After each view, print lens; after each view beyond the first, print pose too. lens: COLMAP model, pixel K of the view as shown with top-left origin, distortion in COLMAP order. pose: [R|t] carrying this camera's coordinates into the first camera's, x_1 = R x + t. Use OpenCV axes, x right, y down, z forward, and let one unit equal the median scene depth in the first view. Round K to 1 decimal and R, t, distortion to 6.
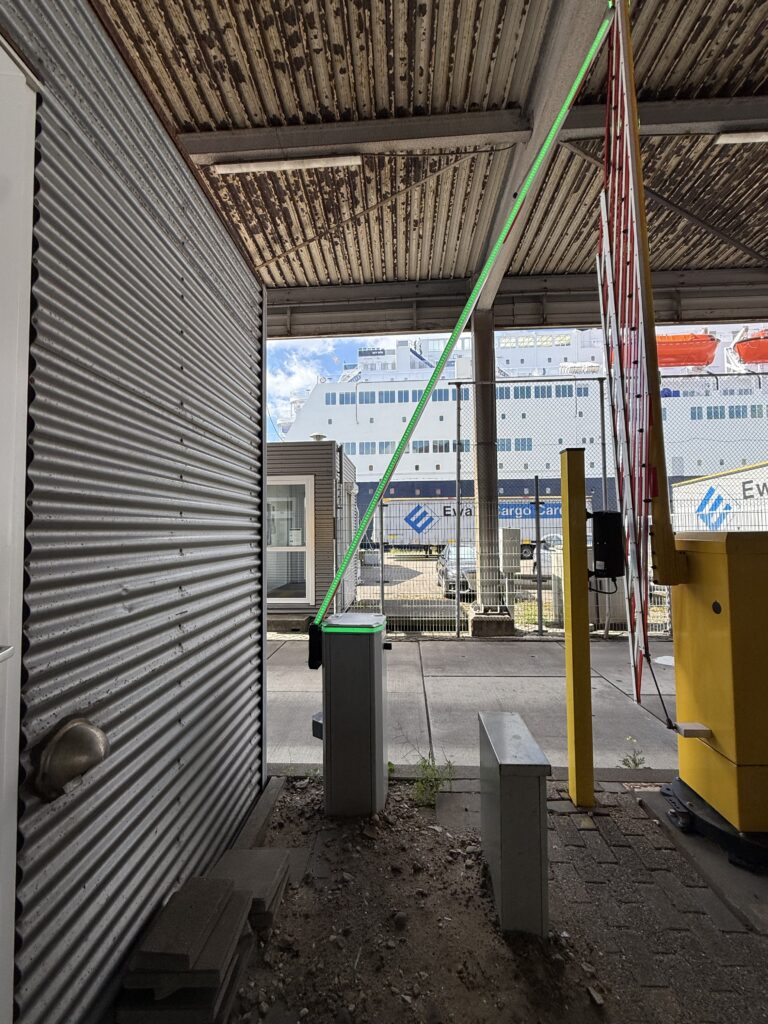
lens RADIAL K [[403.4, 0, 384.0], [0, 403.4, 512.0], [0, 0, 1]] dist [0.002588, 0.000159]
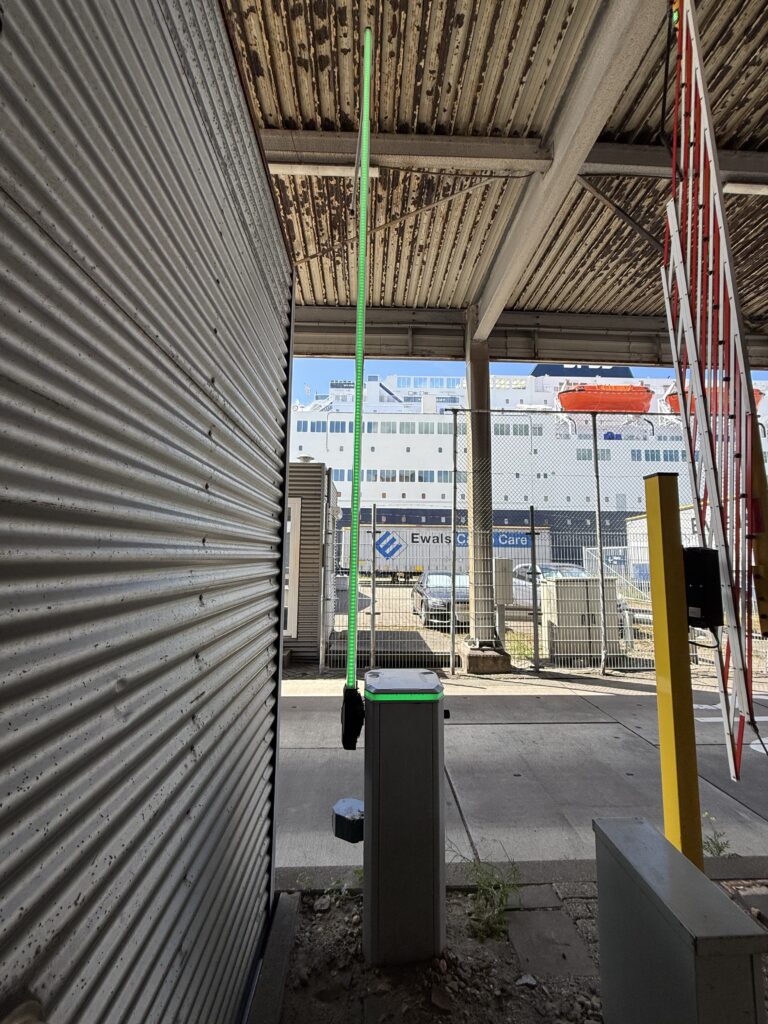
lens RADIAL K [[392.4, 0, 384.0], [0, 392.4, 512.0], [0, 0, 1]] dist [0.000485, 0.000119]
pose [[0.996060, 0.029688, 0.083568, -0.086300], [-0.024087, 0.997445, -0.067254, -0.002780], [-0.085351, 0.064976, 0.994230, 0.108504]]
